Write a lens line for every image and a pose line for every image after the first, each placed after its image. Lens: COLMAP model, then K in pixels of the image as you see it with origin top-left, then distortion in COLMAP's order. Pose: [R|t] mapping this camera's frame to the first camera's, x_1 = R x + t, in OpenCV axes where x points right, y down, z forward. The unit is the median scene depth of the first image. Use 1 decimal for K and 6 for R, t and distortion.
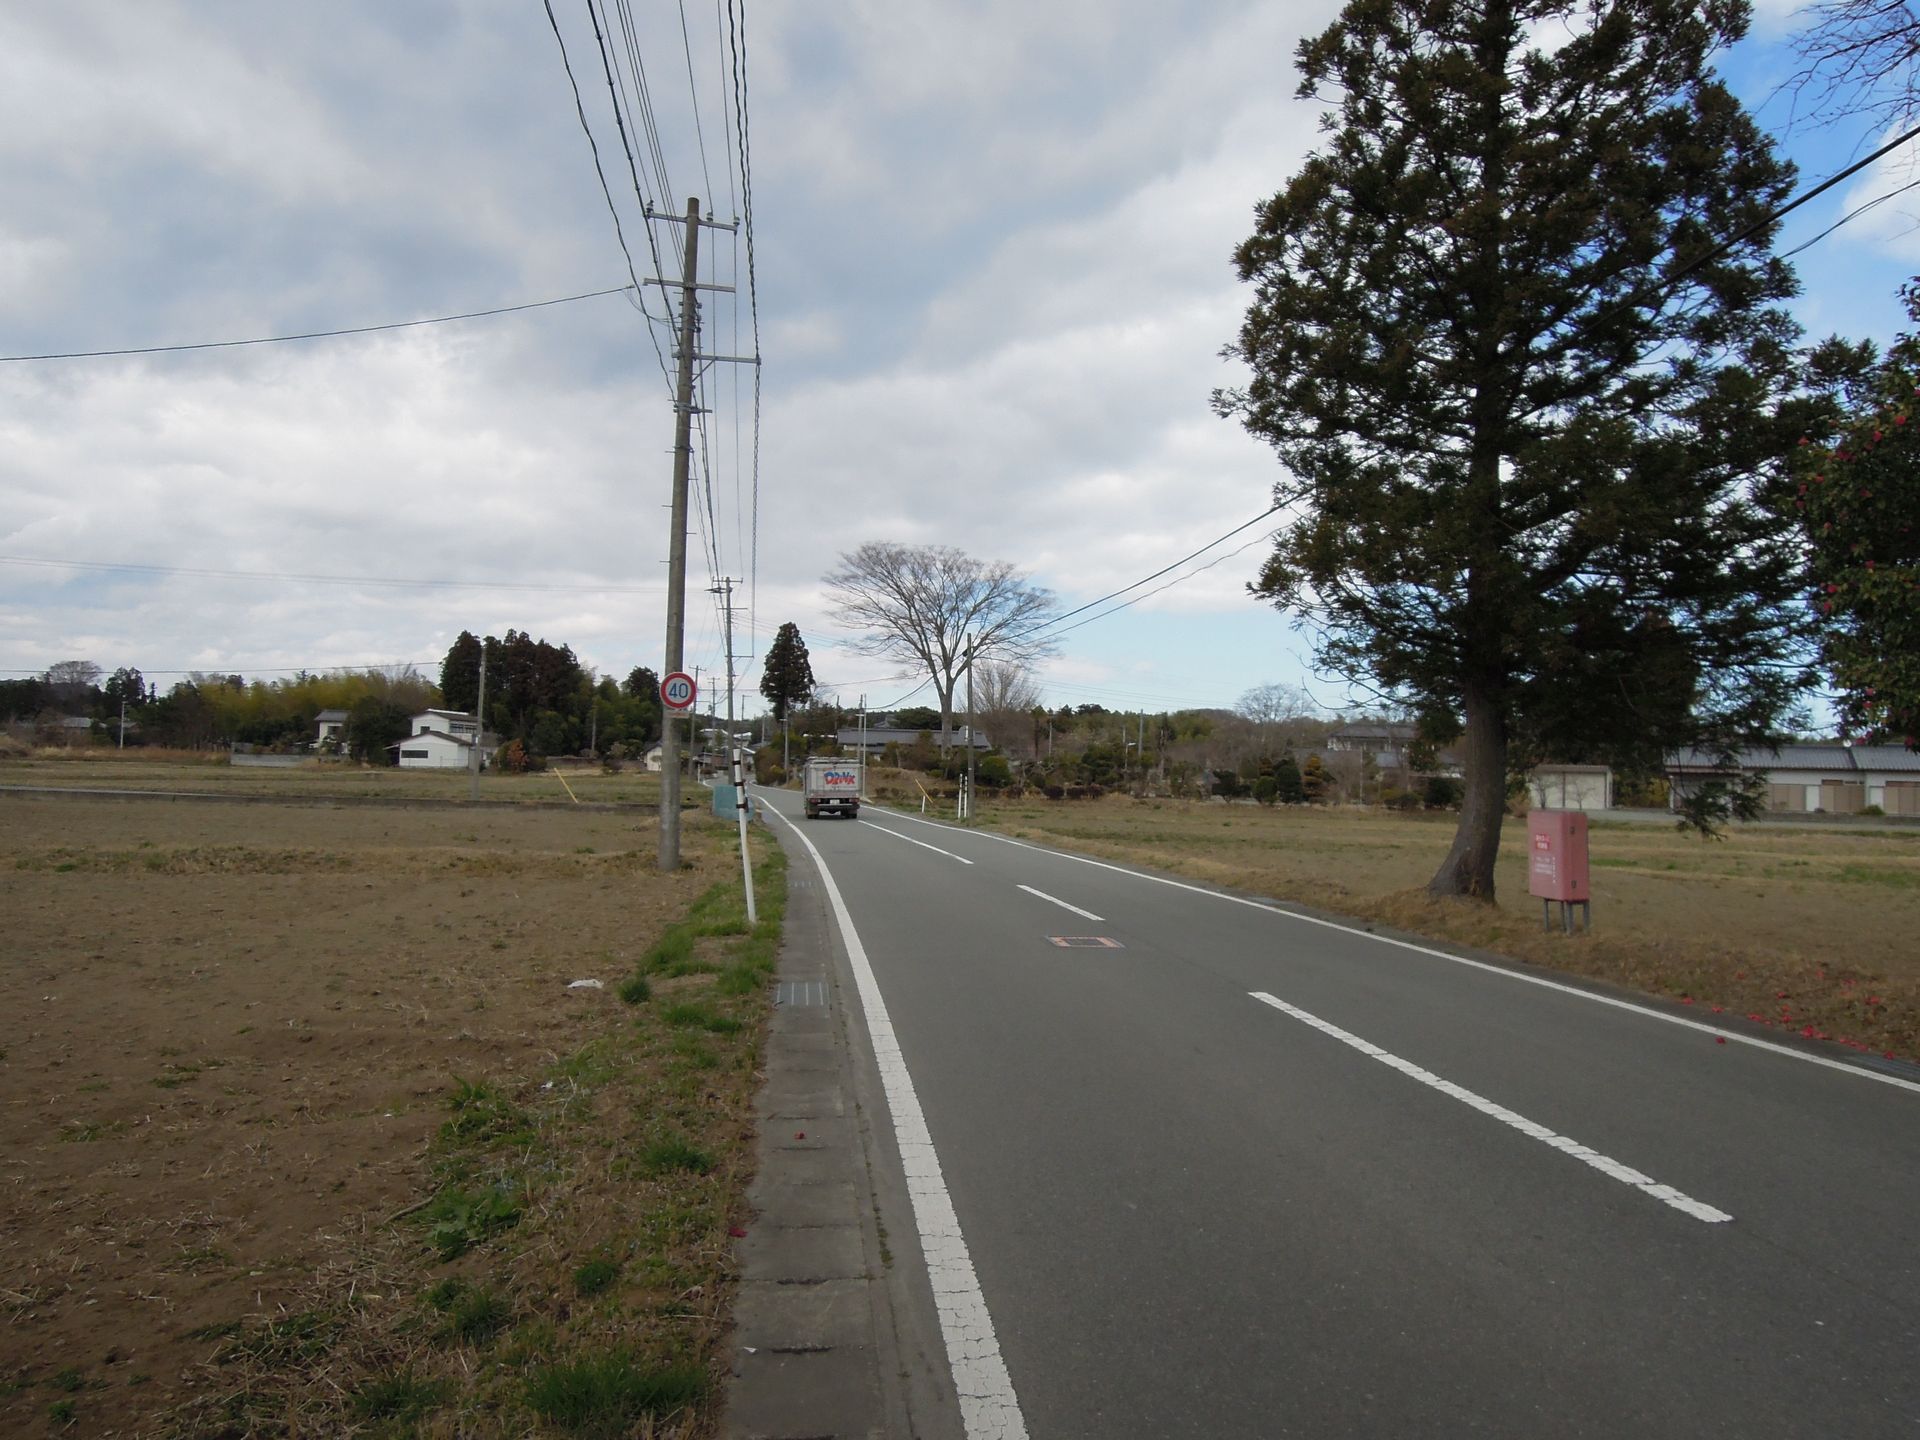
lens RADIAL K [[1350.0, 0, 948.7], [0, 1350.0, 714.4], [0, 0, 1]] dist [-0.057608, 0.042295]
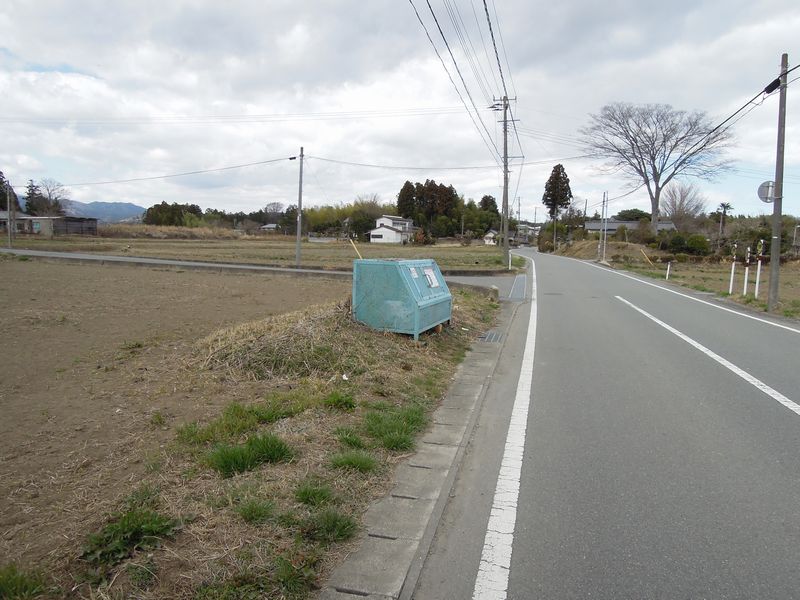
lens RADIAL K [[562.5, 0, 395.3], [0, 562.5, 297.7], [0, 0, 1]] dist [-0.057608, 0.042295]
pose [[0.919332, 0.039080, -0.391538, -0.017123], [0.013771, 0.991251, 0.131274, 0.009343], [0.393242, -0.126076, 0.910750, 0.187040]]
